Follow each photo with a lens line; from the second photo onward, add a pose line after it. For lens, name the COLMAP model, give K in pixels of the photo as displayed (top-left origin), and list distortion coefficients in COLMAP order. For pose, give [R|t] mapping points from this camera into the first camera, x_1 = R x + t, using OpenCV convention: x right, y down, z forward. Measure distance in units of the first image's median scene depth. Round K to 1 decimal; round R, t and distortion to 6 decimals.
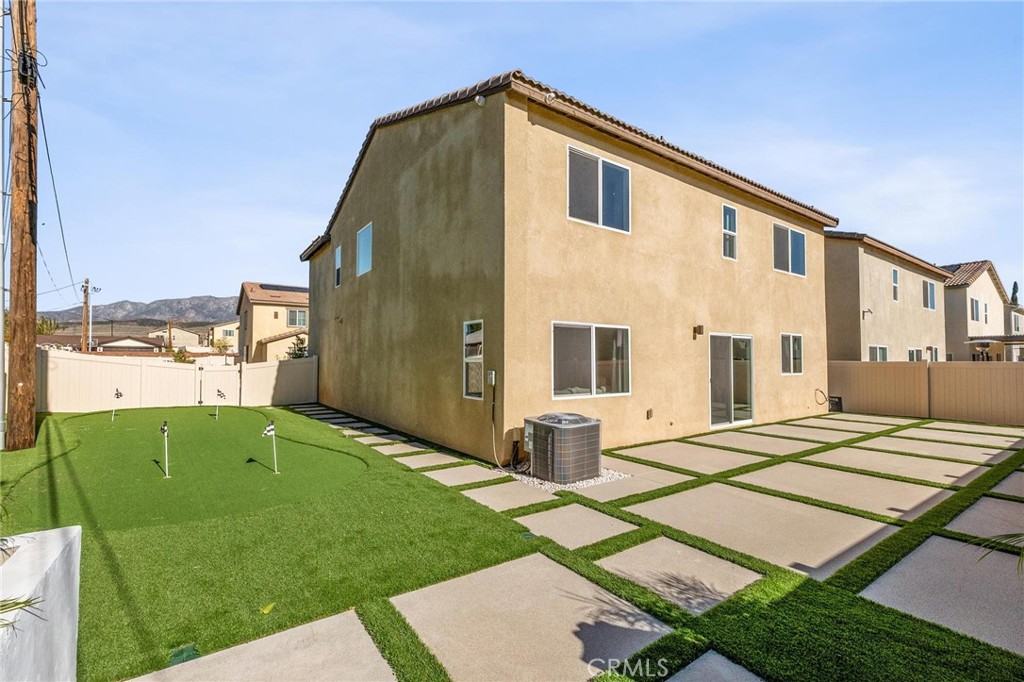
lens RADIAL K [[459.6, 0, 509.2], [0, 459.6, 344.1], [0, 0, 1]] dist [-0.001150, -0.001054]
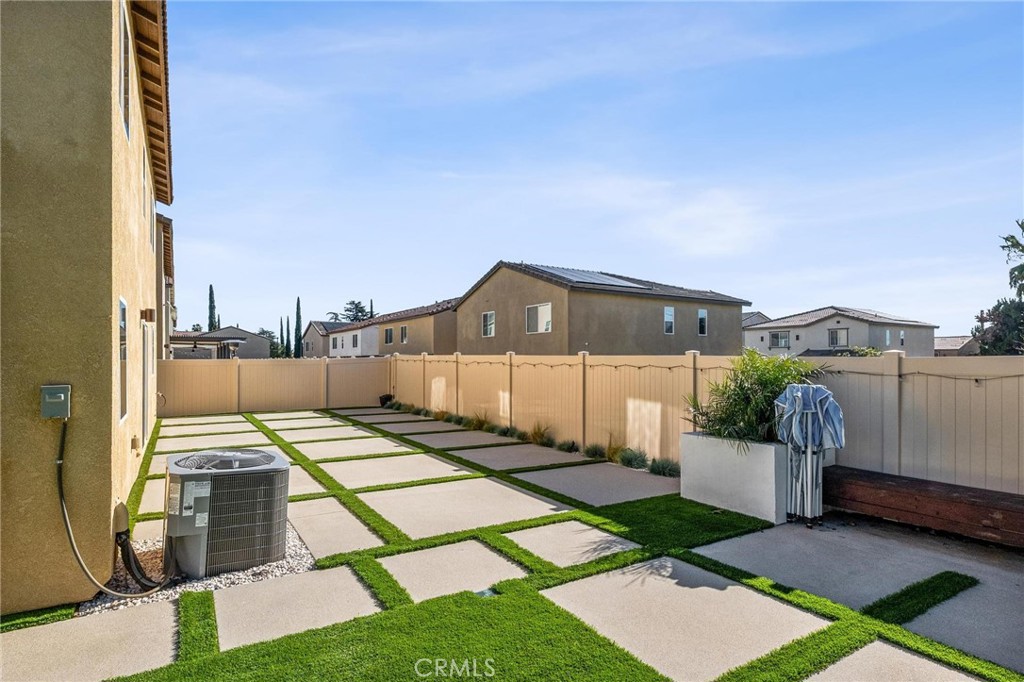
lens RADIAL K [[538.9, 0, 509.0], [0, 538.9, 351.8], [0, 0, 1]] dist [-0.003432, -0.000862]
pose [[0.044848, 0.008816, 0.998955, -0.732317], [-0.029896, 0.999525, -0.007479, 0.028380], [-0.998546, -0.029529, 0.045091, 0.828134]]
